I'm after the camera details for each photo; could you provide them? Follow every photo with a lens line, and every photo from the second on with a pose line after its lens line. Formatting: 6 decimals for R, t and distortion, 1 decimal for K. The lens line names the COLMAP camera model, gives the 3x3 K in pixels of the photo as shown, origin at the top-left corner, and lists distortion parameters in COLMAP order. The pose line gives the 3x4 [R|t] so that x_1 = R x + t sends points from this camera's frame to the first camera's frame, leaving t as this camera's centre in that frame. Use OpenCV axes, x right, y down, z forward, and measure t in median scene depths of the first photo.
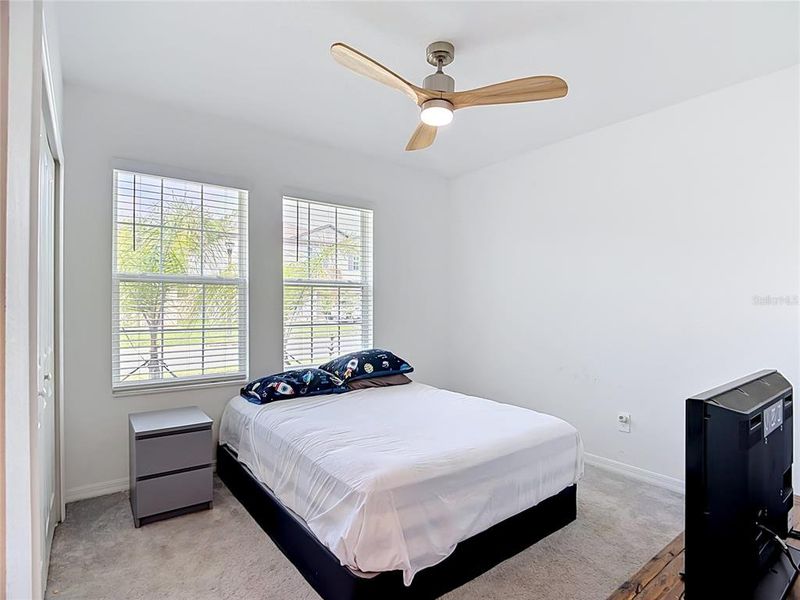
lens RADIAL K [[424.9, 0, 404.3], [0, 424.9, 301.7], [0, 0, 1]] dist [-0.001124, -0.014108]
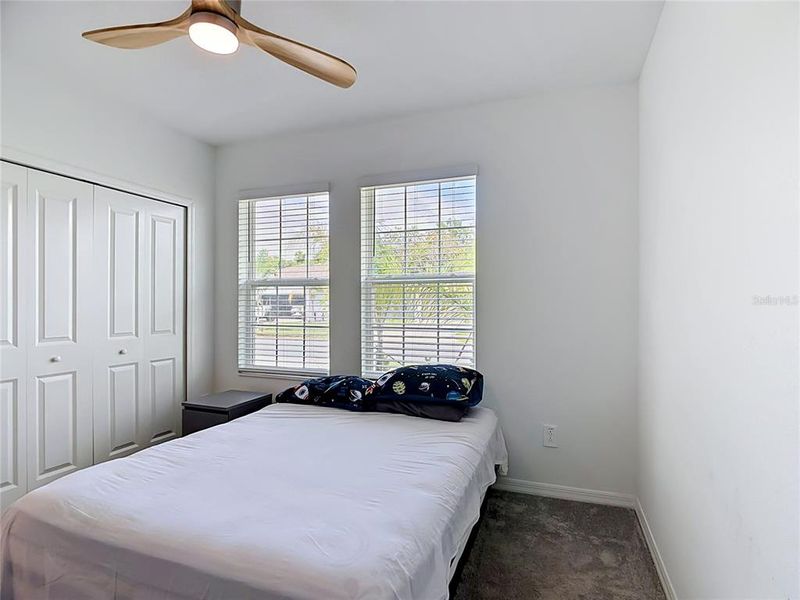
lens RADIAL K [[424.9, 0, 401.5], [0, 424.9, 304.5], [0, 0, 1]] dist [-0.001124, -0.014108]
pose [[0.533044, 0.000340, -0.846088, 0.562535], [0.004863, 0.999982, 0.003465, 0.004391], [0.846074, -0.005961, 0.533032, 0.596963]]
